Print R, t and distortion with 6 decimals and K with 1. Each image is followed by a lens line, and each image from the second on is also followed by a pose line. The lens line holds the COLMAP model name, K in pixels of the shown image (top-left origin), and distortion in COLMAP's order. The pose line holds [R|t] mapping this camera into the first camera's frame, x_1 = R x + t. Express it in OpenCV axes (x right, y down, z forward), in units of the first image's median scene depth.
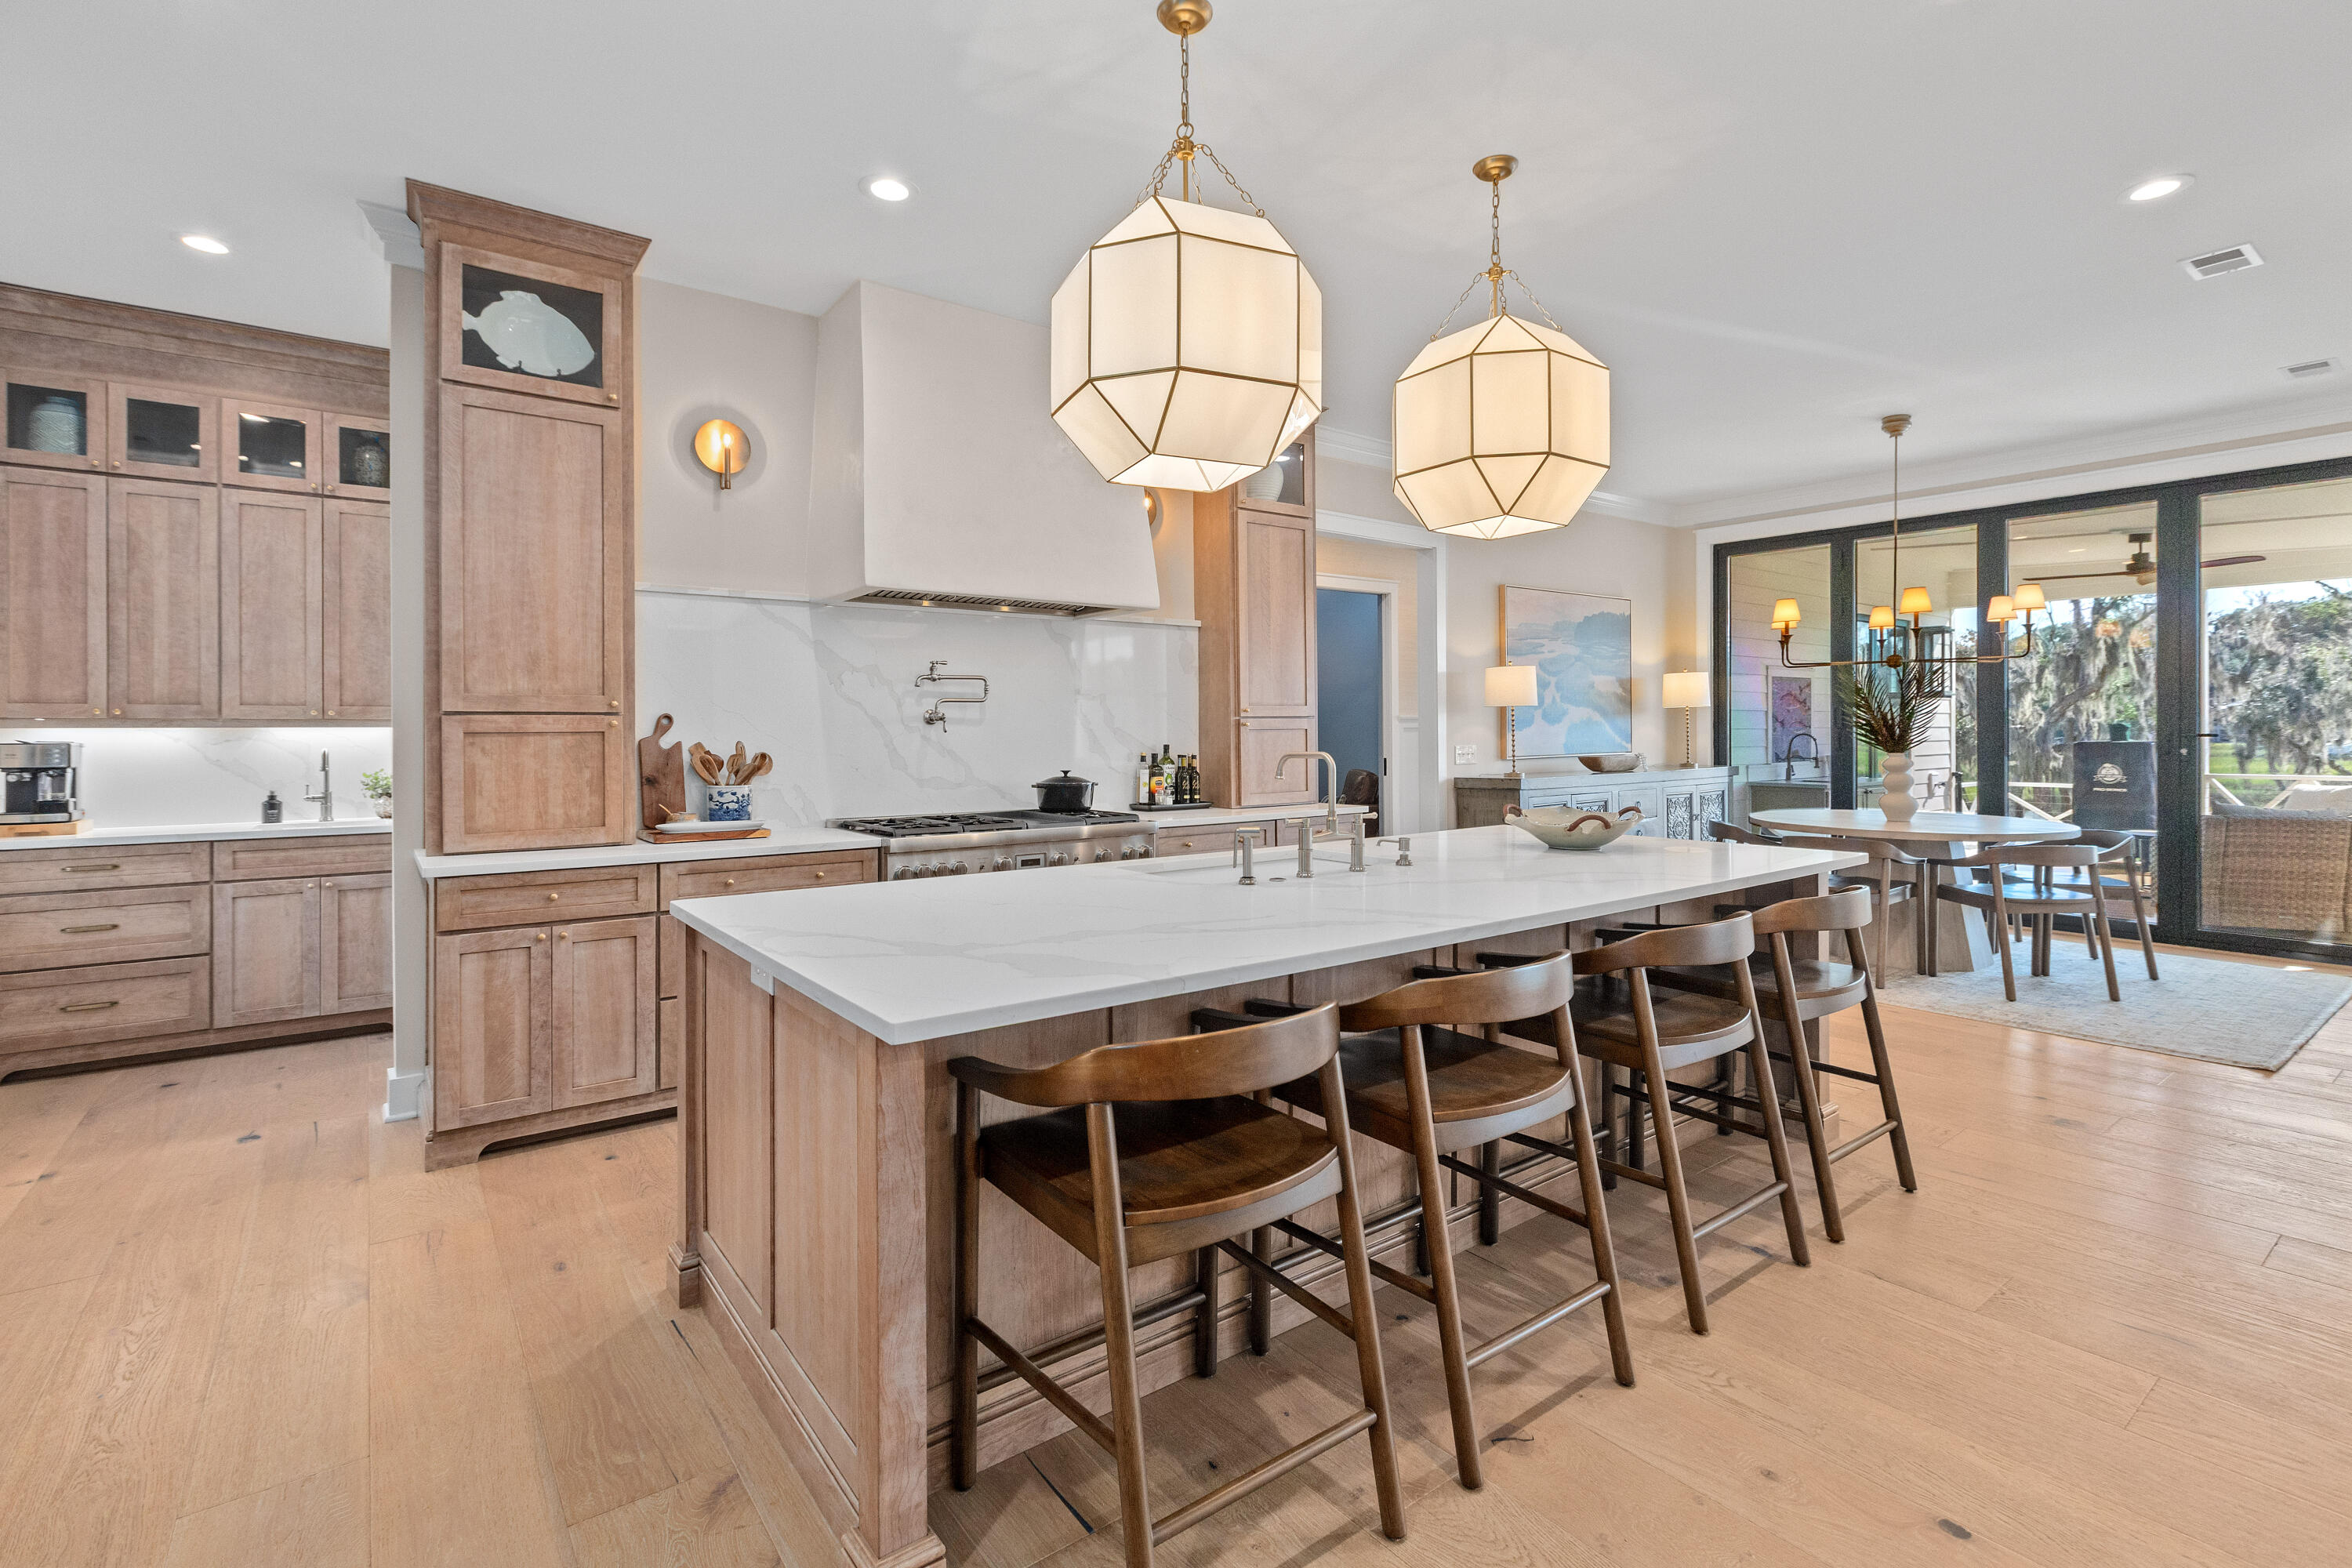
lens RADIAL K [[1080.3, 0, 1168.5], [0, 1080.3, 733.7], [0, 0, 1]] dist [0.002234, 0.000279]
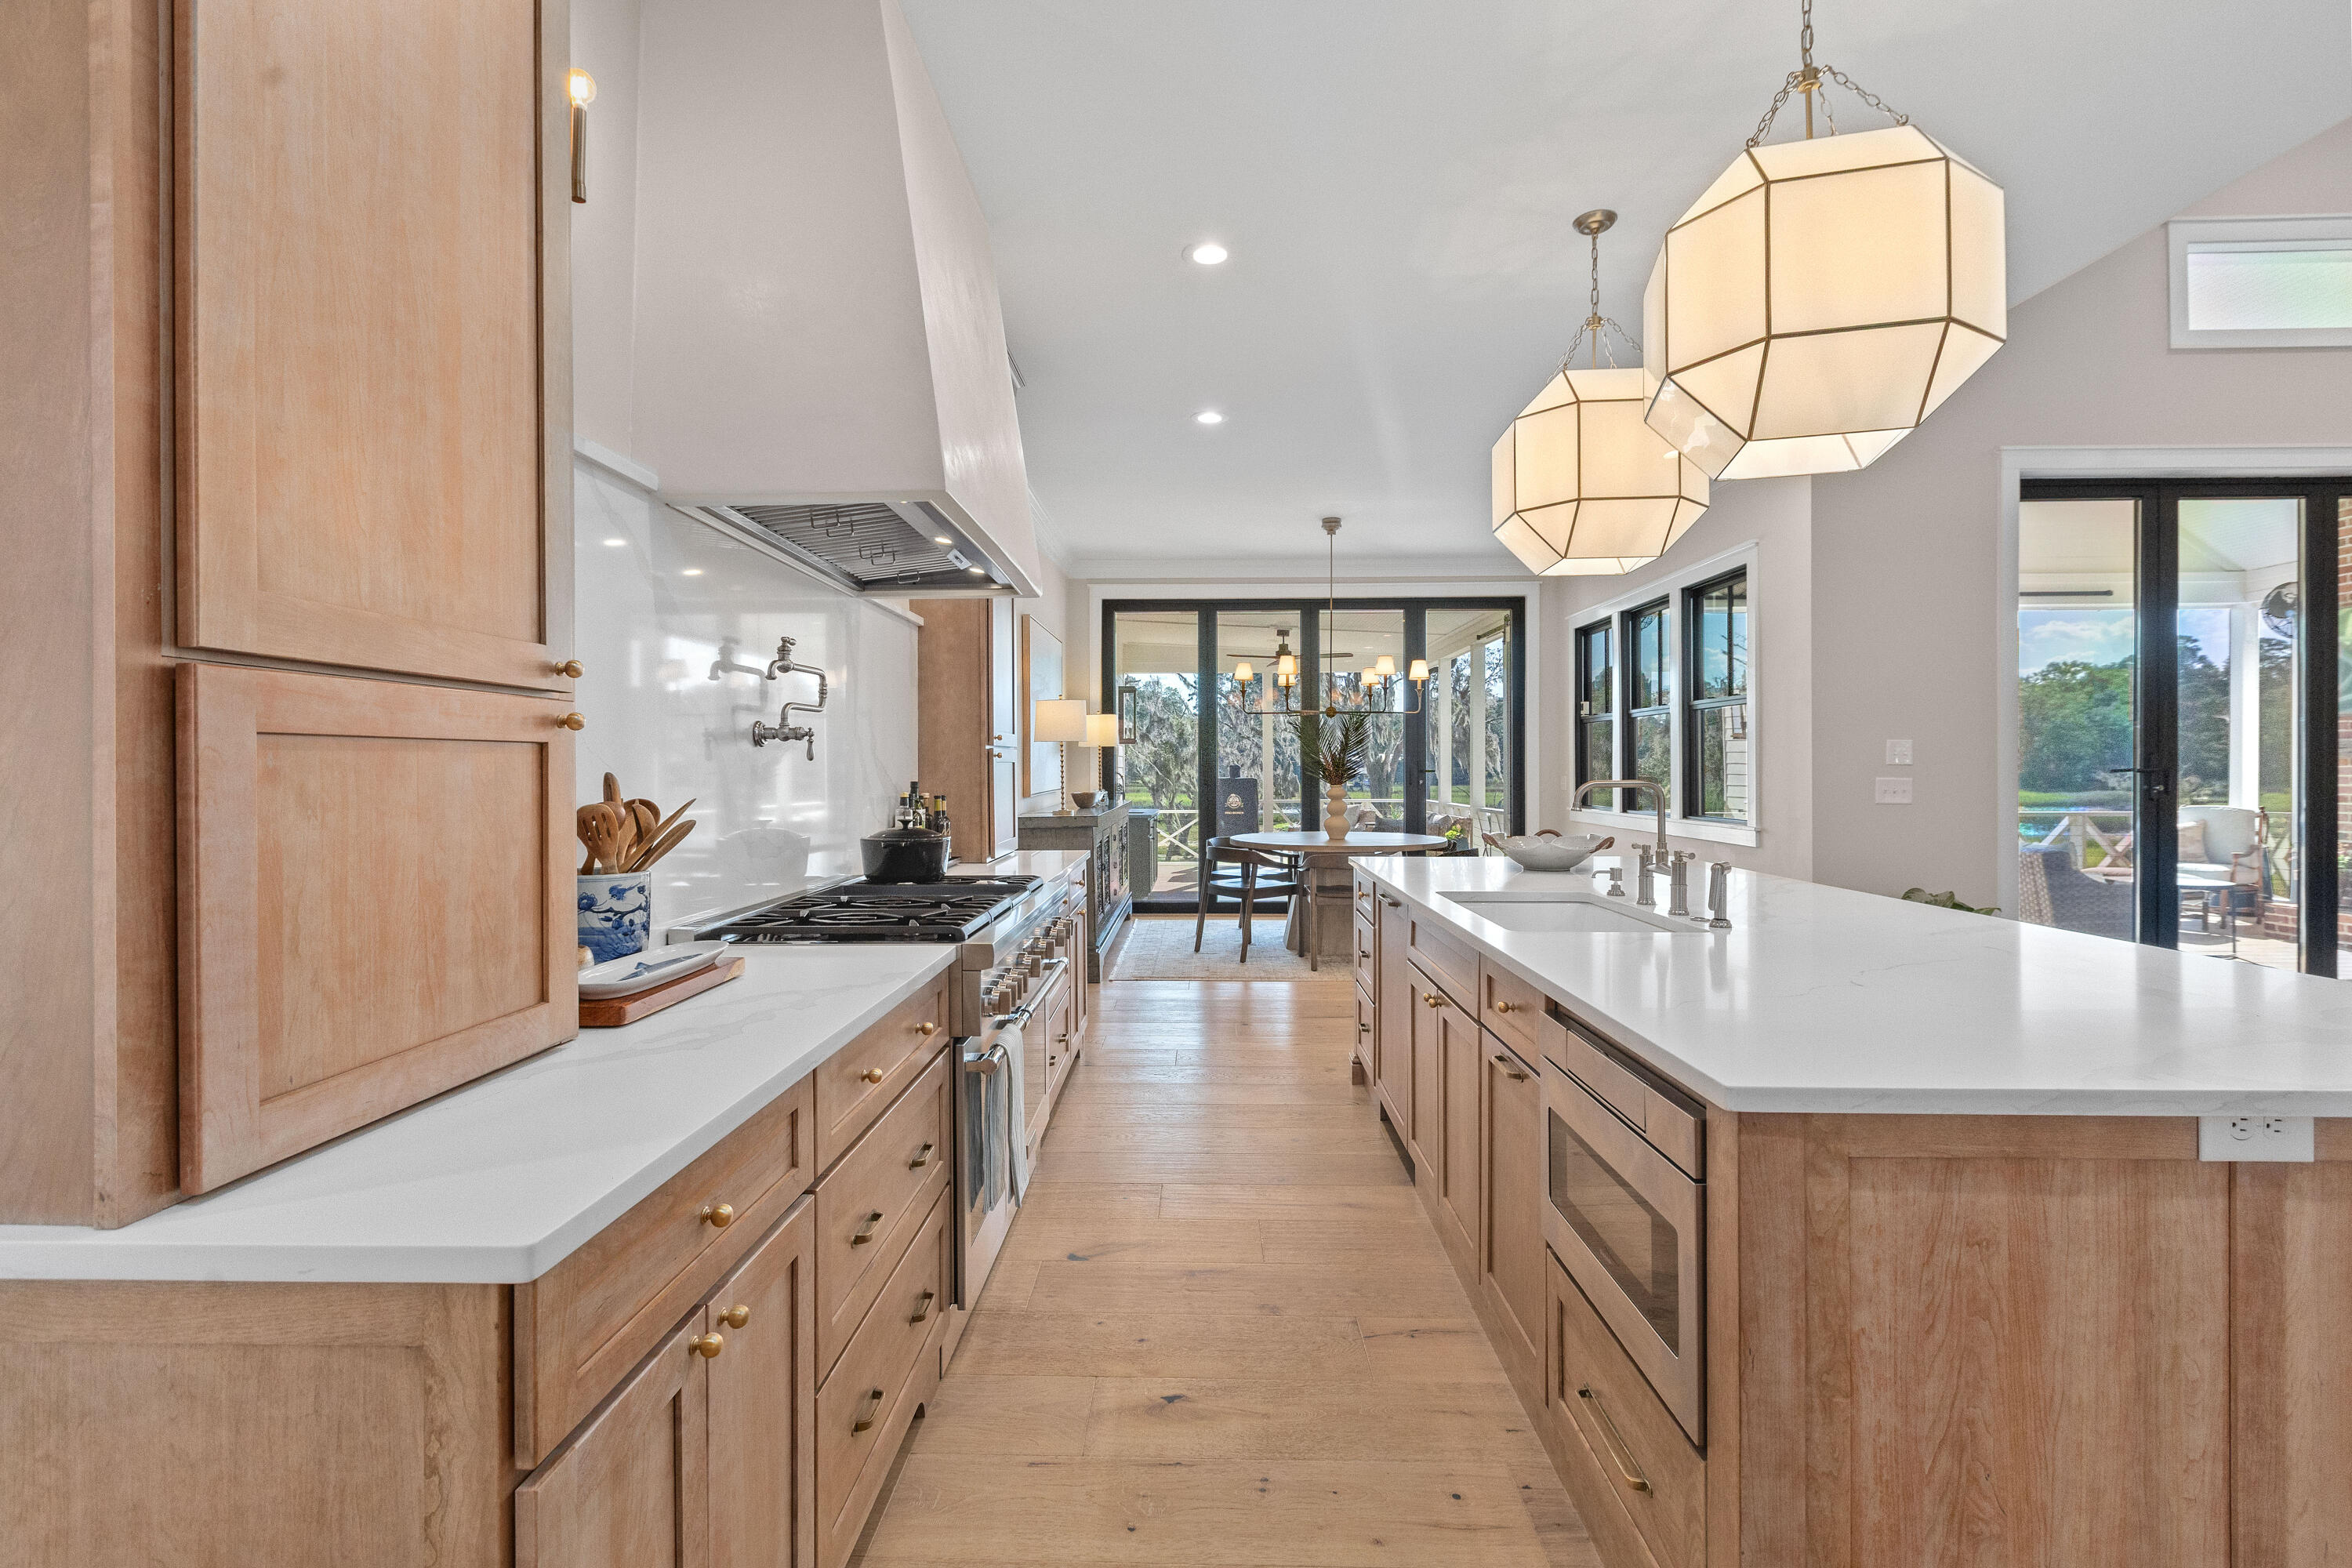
lens RADIAL K [[1064.7, 0, 1163.7], [0, 1064.7, 787.6], [0, 0, 1]] dist [0.002214, 0.000736]
pose [[0.622497, -0.011716, 0.782535, -0.481739], [0.005063, 0.999927, 0.010943, 0.007253], [-0.782606, -0.002851, 0.622511, 0.435816]]
